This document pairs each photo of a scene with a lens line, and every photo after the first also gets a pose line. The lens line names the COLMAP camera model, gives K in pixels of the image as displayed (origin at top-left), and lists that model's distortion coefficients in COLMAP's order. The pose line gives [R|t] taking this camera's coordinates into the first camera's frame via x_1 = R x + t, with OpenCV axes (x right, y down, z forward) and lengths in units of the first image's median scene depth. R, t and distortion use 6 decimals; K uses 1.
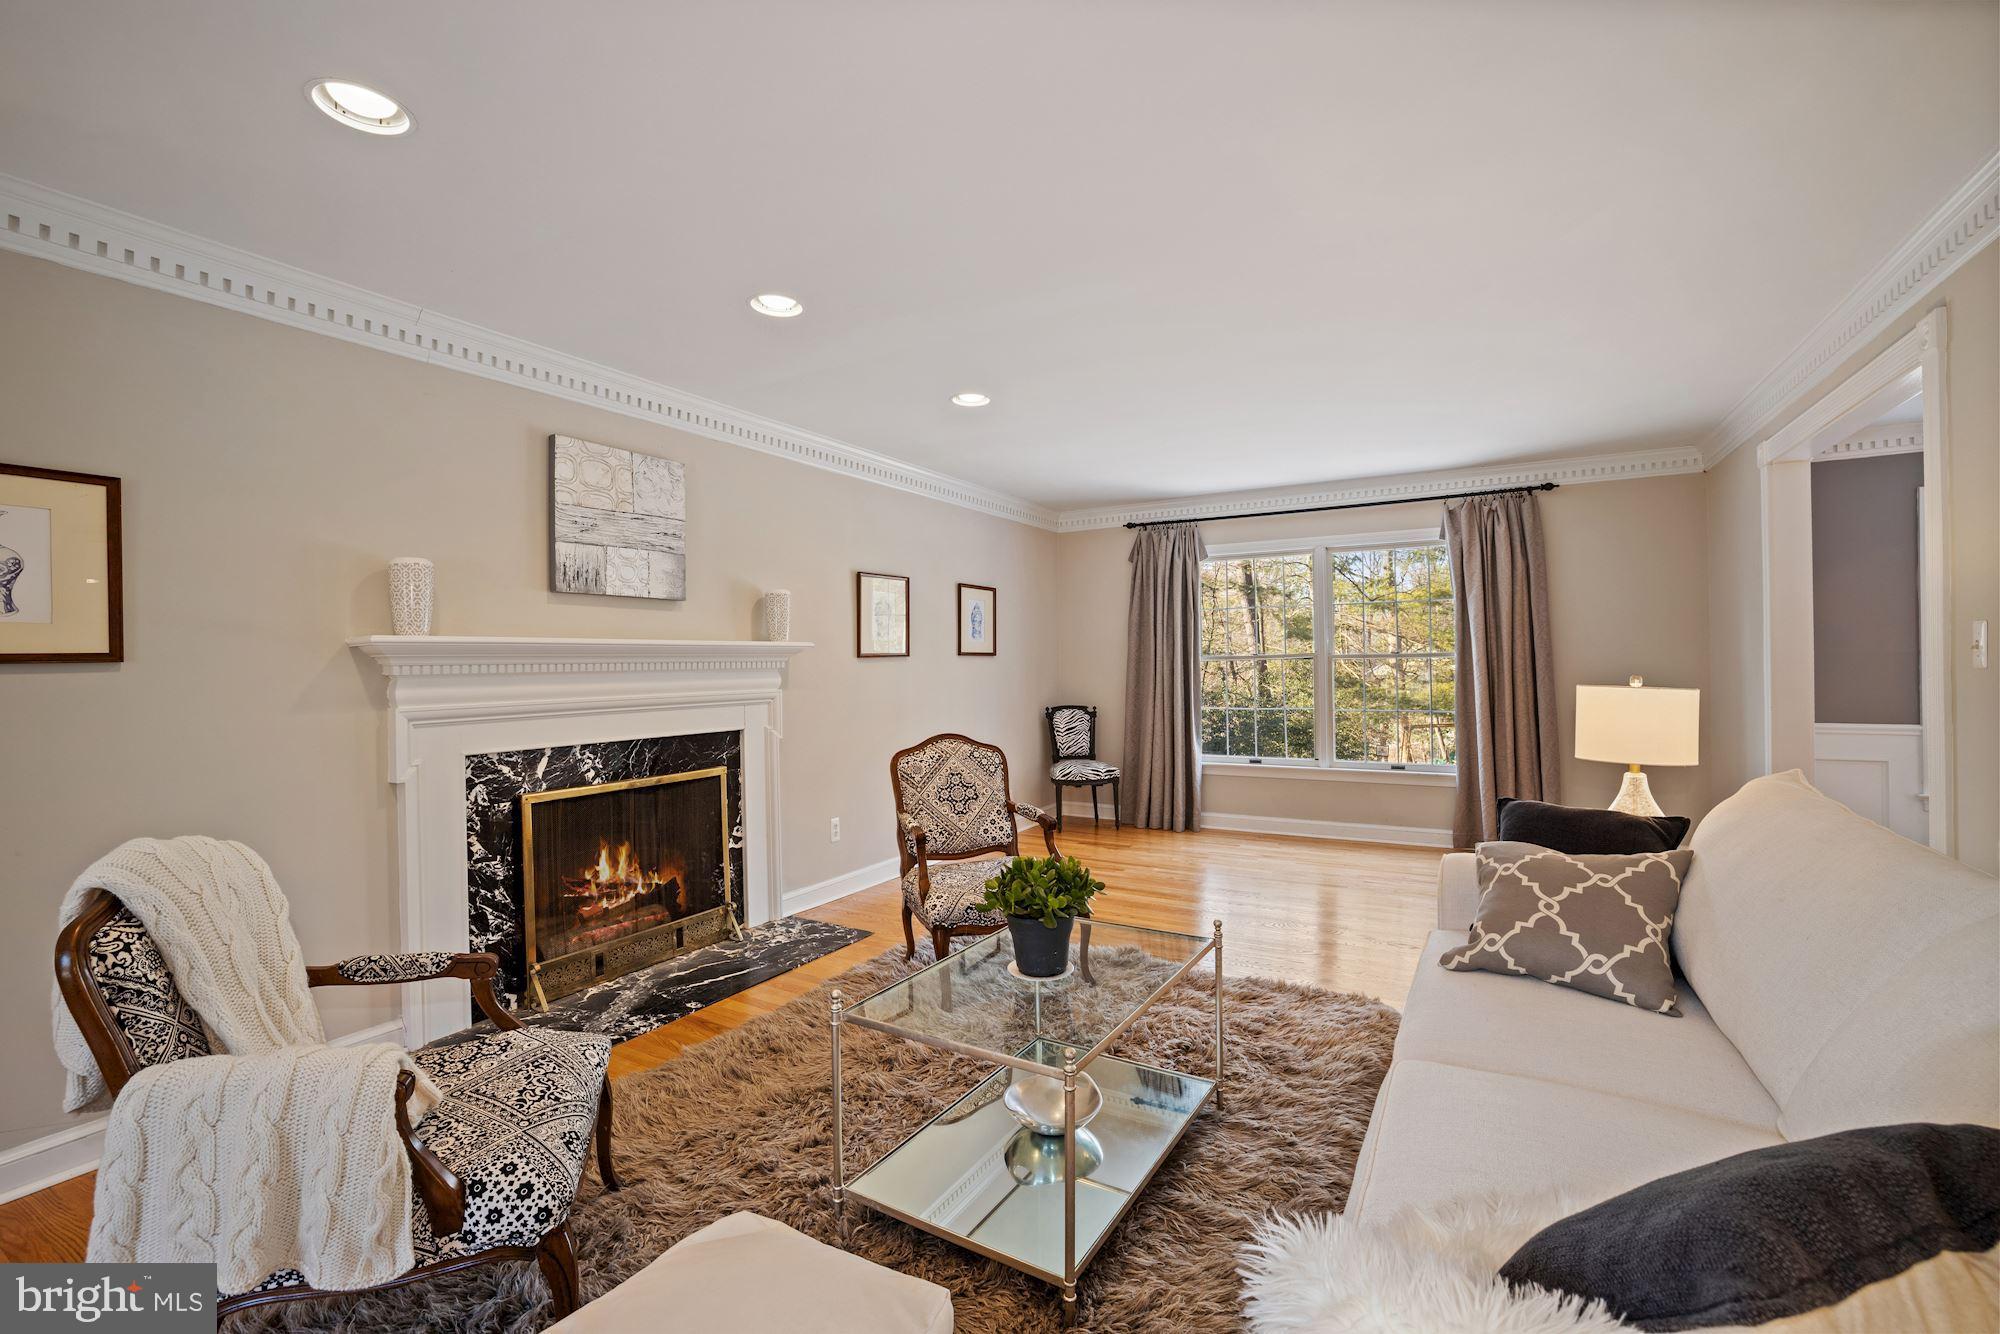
lens RADIAL K [[858.0, 0, 981.4], [0, 858.0, 661.5], [0, 0, 1]] dist [-0.000367, 0.000196]
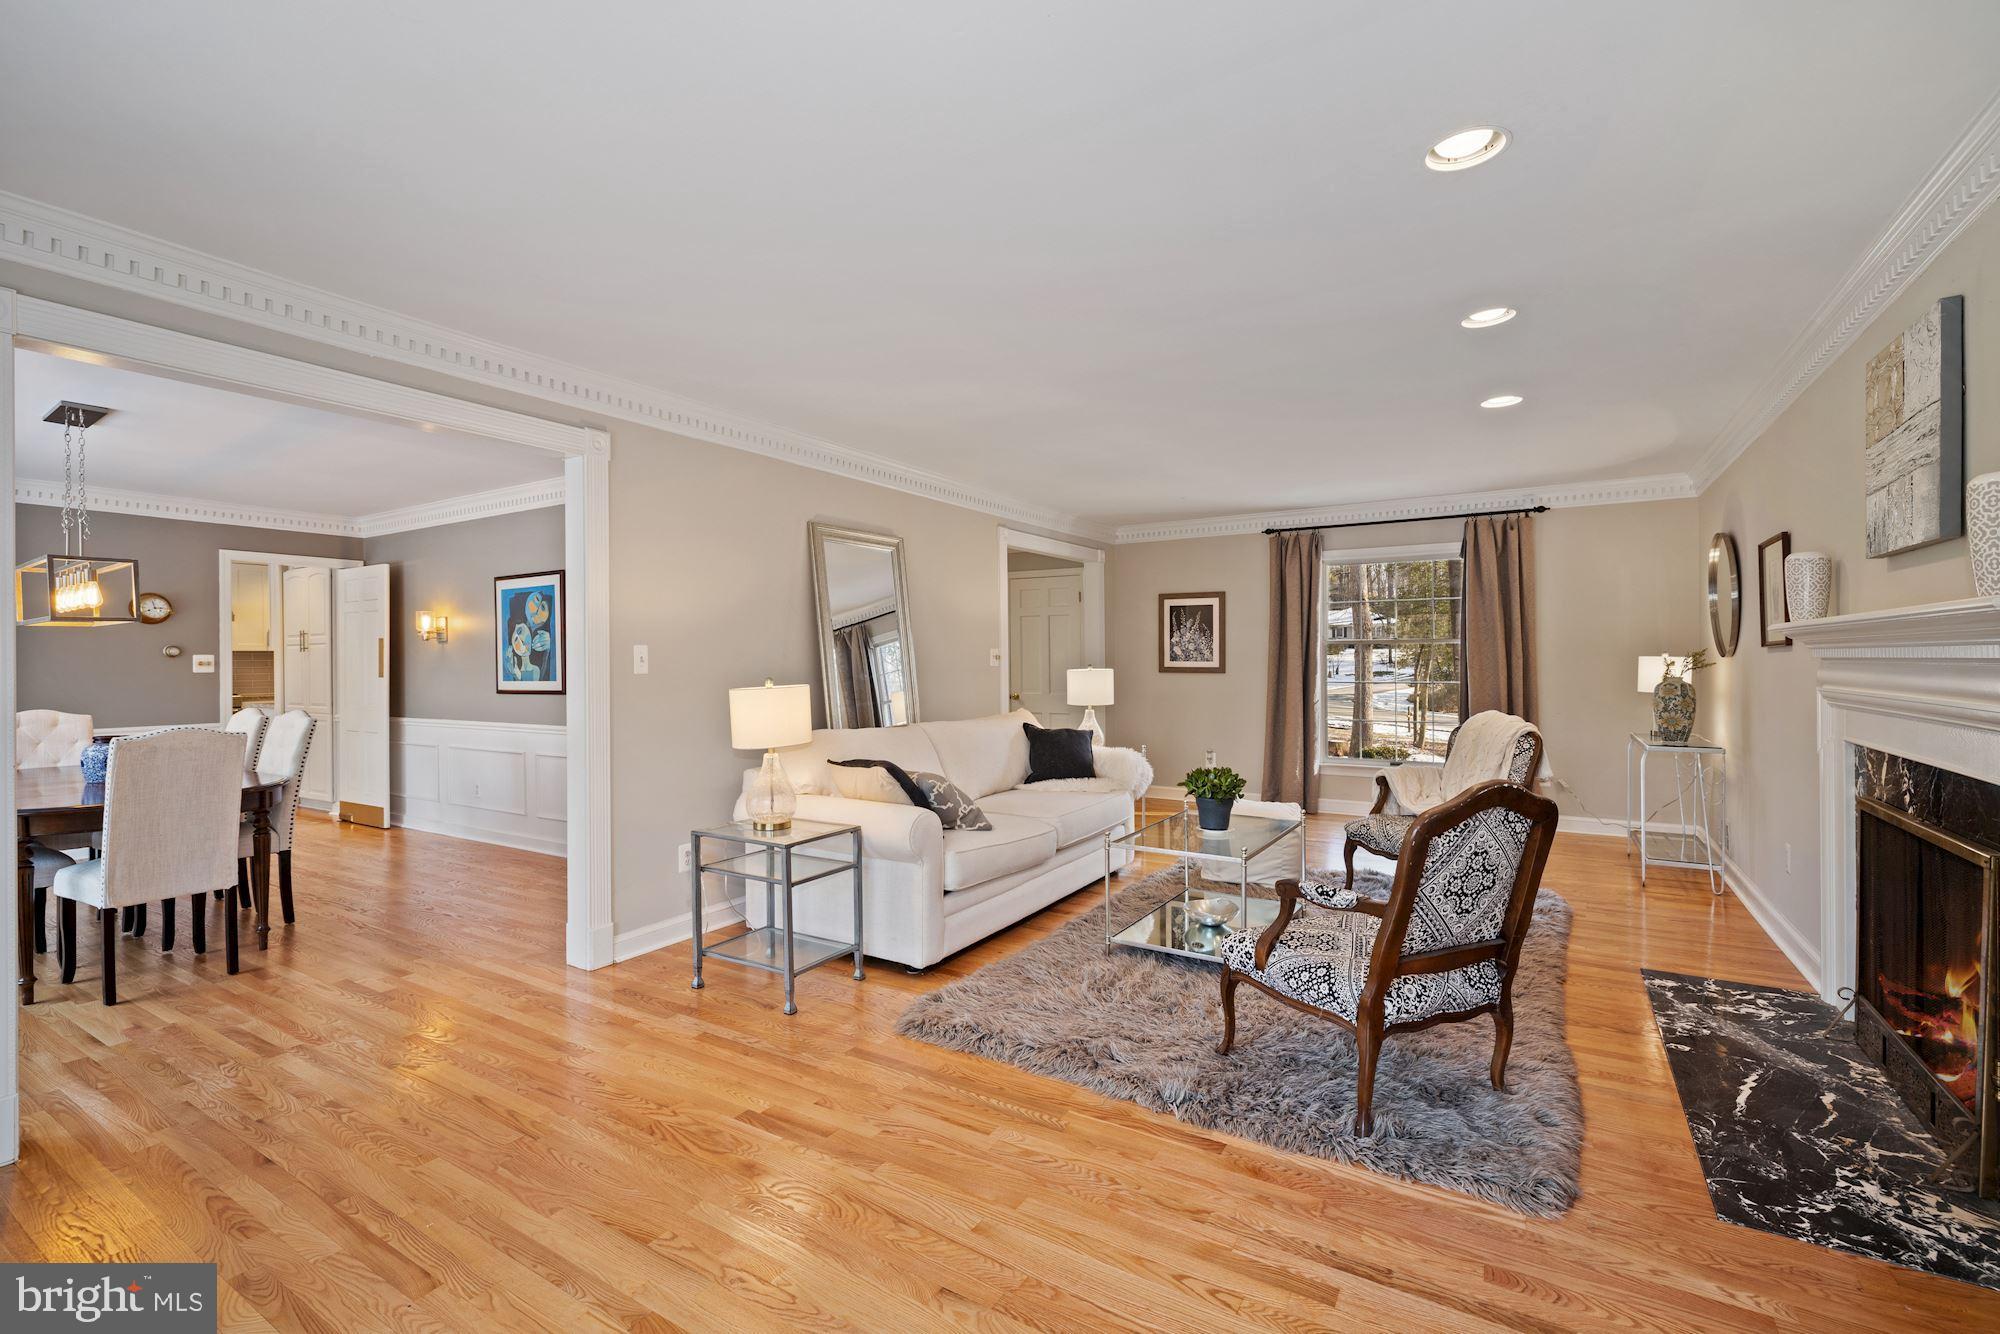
lens RADIAL K [[858.0, 0, 981.4], [0, 858.0, 661.5], [0, 0, 1]] dist [-0.000367, 0.000196]
pose [[-0.999078, 0.014608, 0.040366, 0.300042], [0.014513, 0.999891, -0.002637, -0.000845], [-0.040401, -0.002049, -0.999181, 1.695620]]
